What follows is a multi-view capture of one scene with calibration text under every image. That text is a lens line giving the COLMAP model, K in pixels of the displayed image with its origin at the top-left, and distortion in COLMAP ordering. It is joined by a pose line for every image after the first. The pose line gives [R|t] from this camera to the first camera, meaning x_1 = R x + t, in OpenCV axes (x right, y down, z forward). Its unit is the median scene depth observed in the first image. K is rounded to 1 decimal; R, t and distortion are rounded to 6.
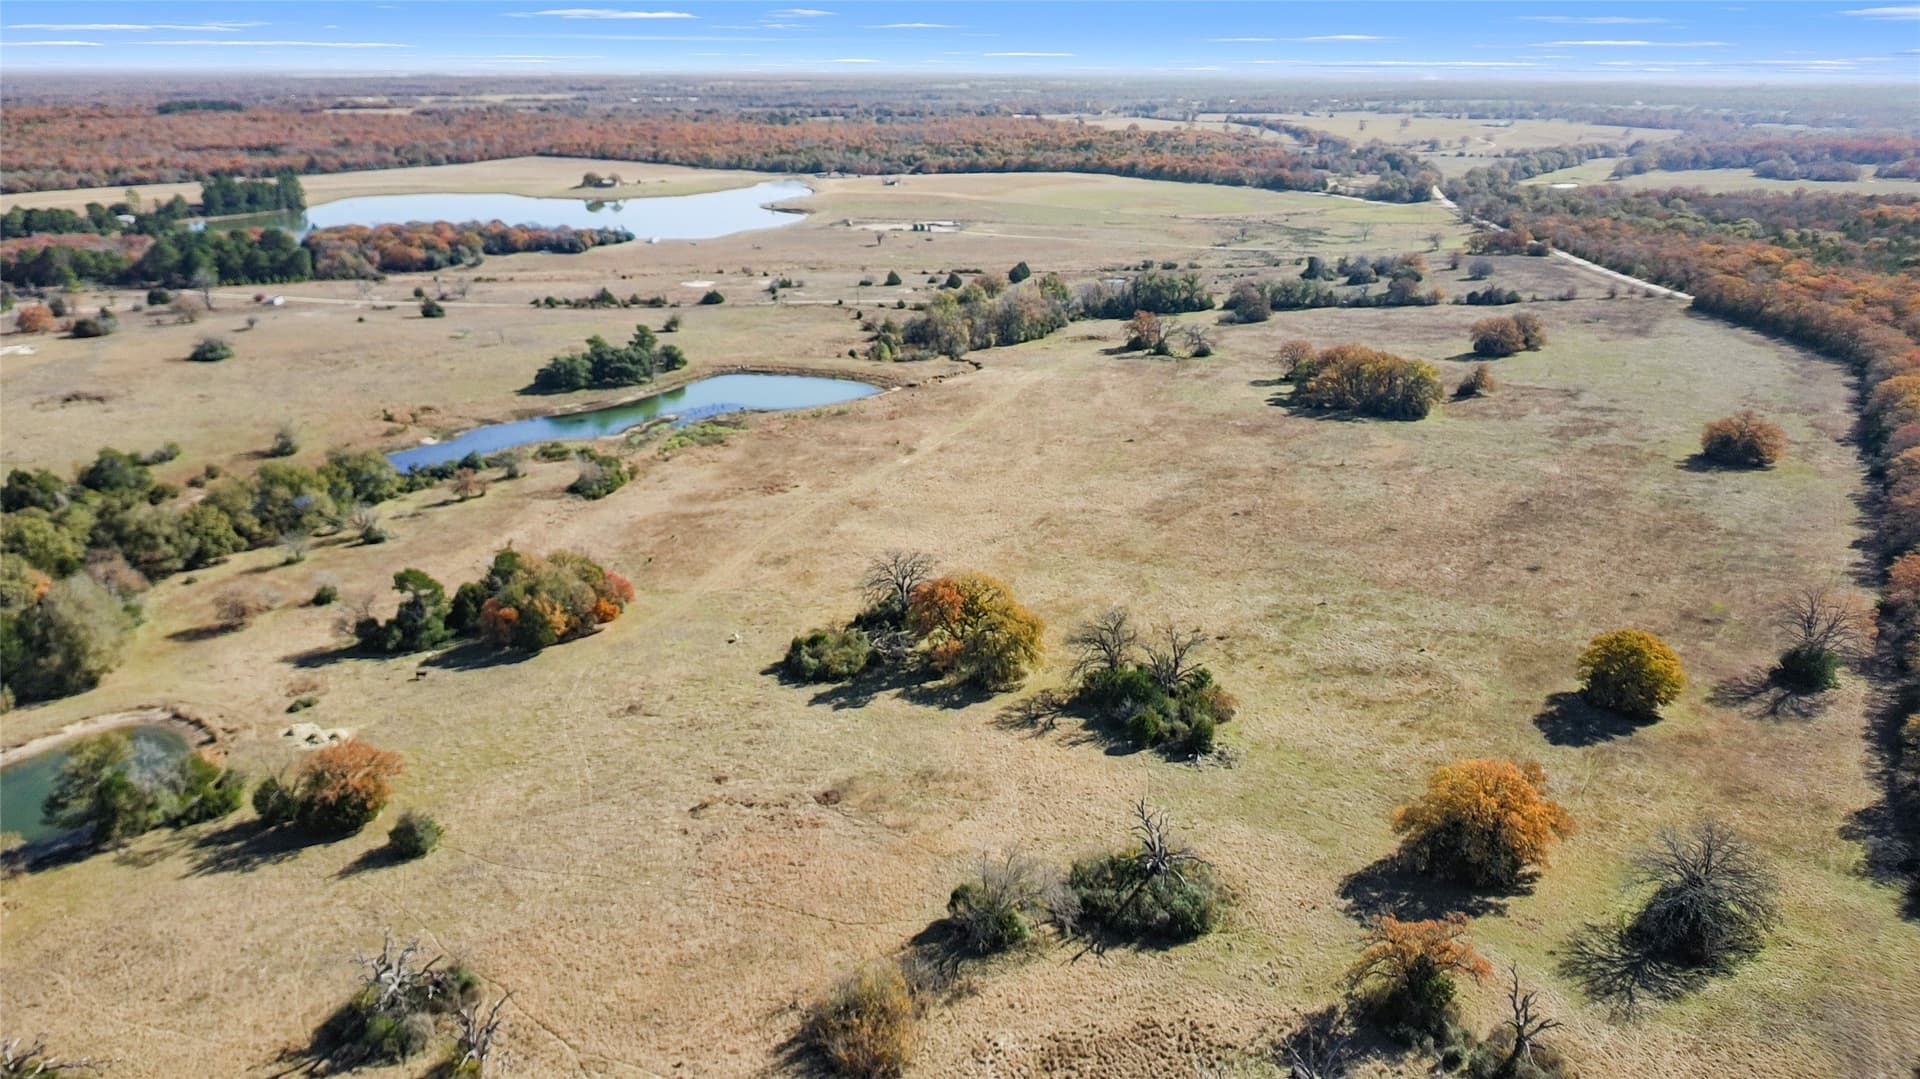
lens RADIAL K [[1466.4, 0, 941.2], [0, 1466.4, 535.0], [0, 0, 1]] dist [0.061226, -0.062925]
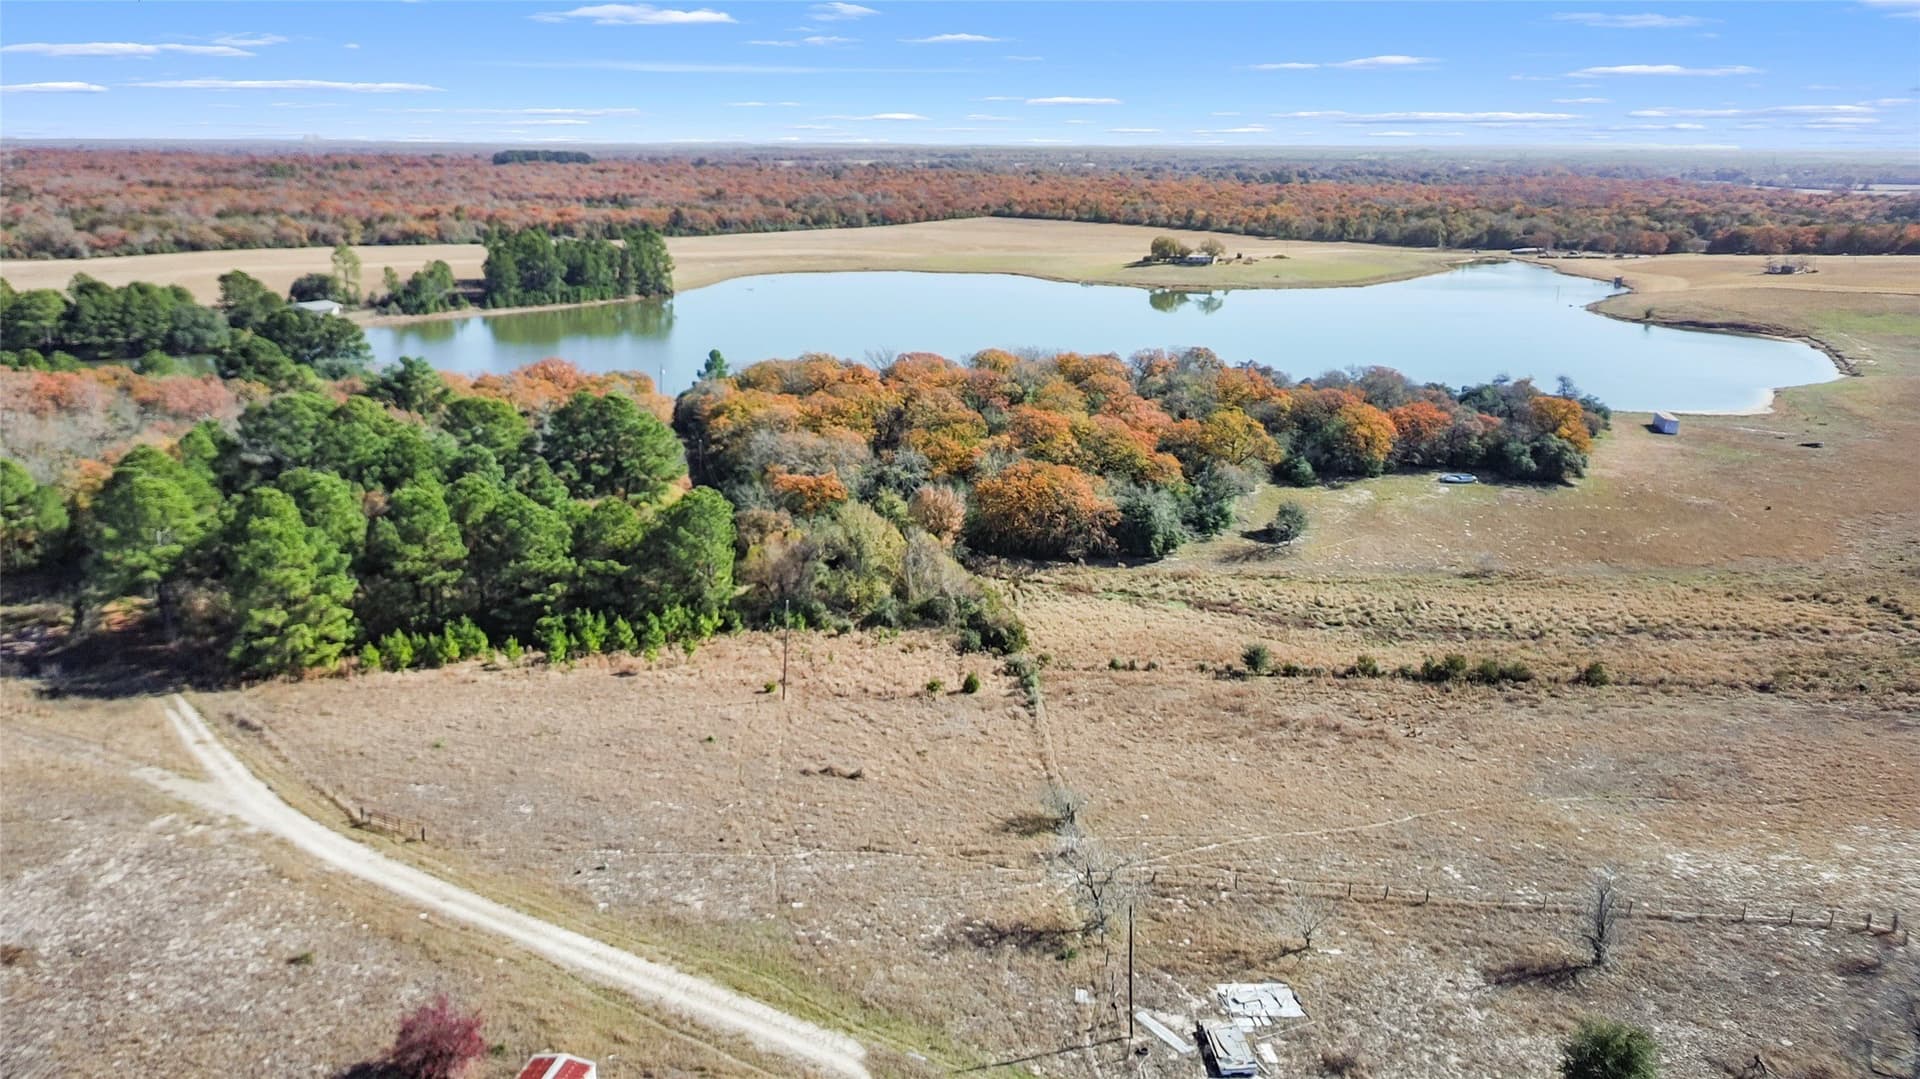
lens RADIAL K [[1466.4, 0, 935.3], [0, 1466.4, 503.4], [0, 0, 1]] dist [0.061226, -0.062925]
pose [[0.979117, 0.058557, -0.194682, -0.188363], [-0.072733, 0.995134, -0.066476, -0.096523], [0.189842, 0.079248, 0.978611, 0.418827]]
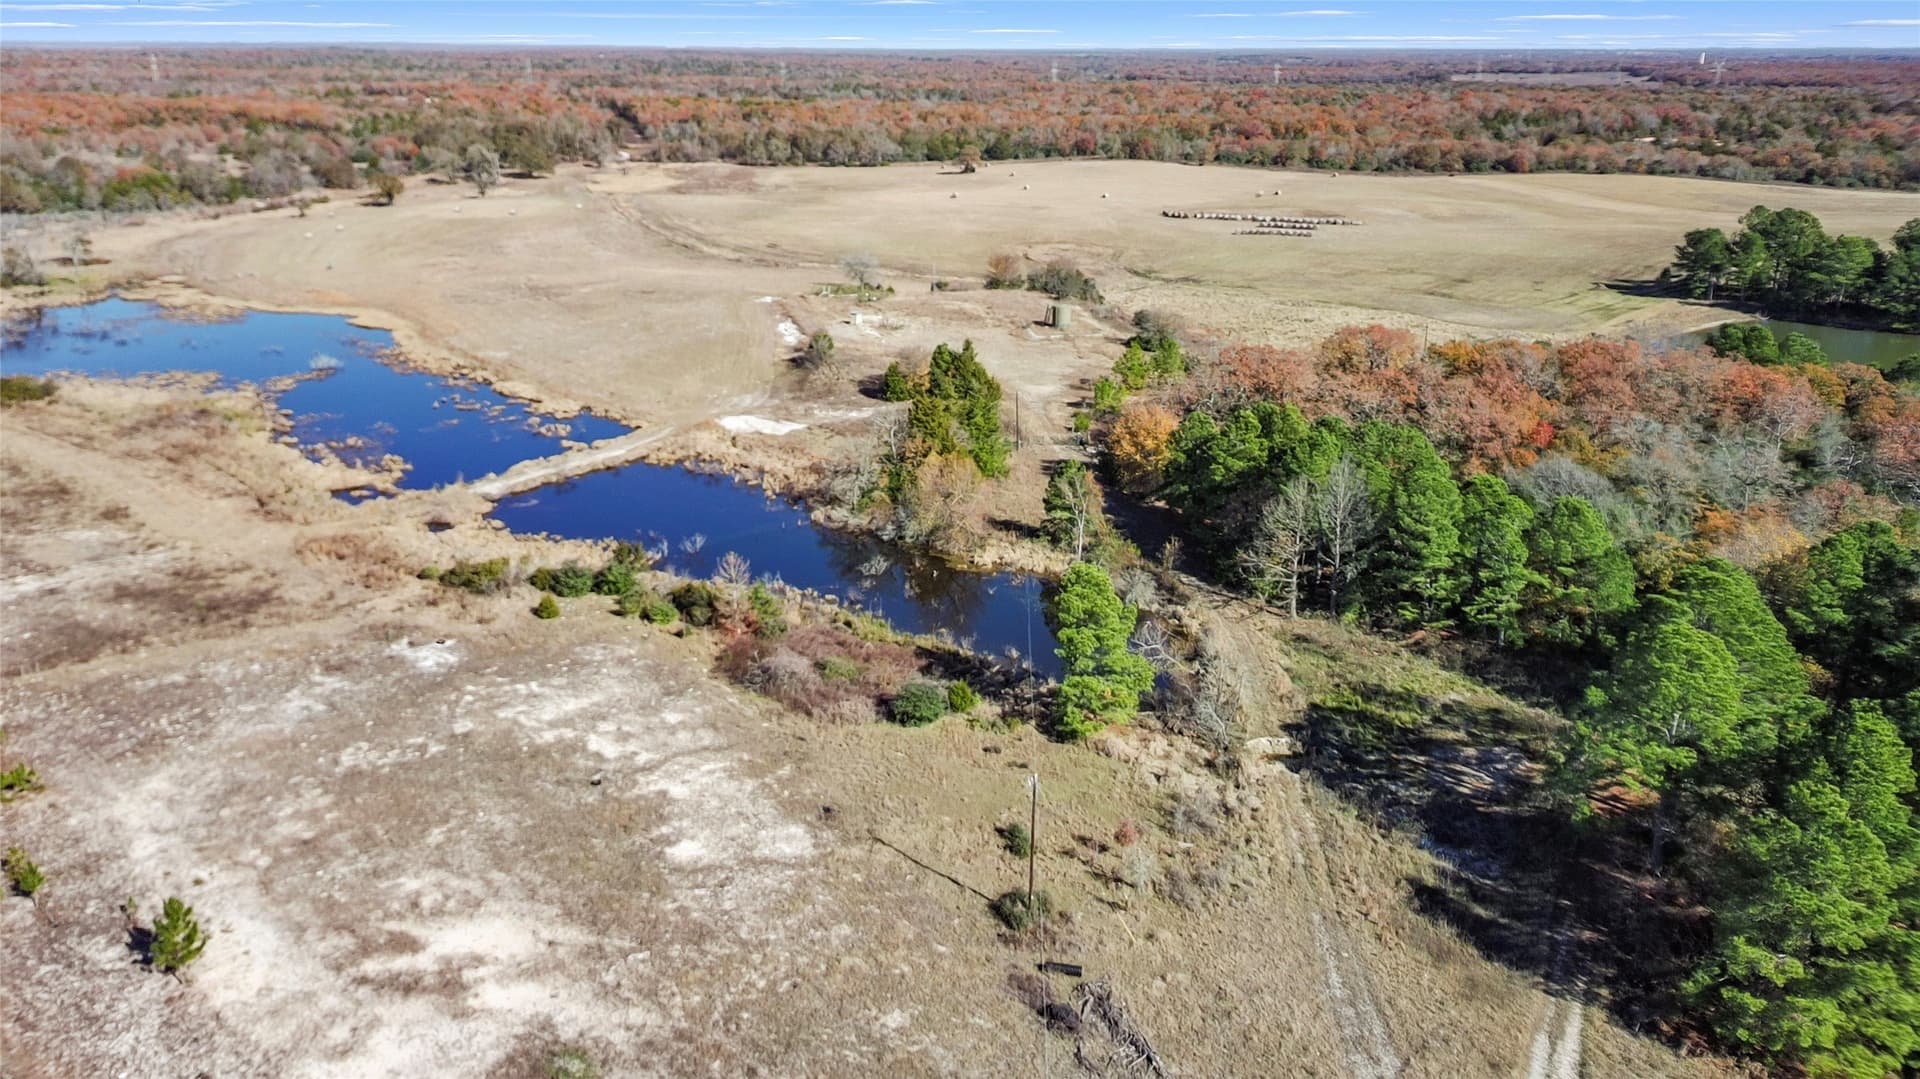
lens RADIAL K [[1466.4, 0, 971.0], [0, 1466.4, 551.9], [0, 0, 1]] dist [0.061226, -0.062925]
pose [[0.245961, 0.323683, -0.913637, -0.219740], [-0.306731, 0.920145, 0.243414, -0.112941], [0.919467, 0.220370, 0.325604, 0.470709]]
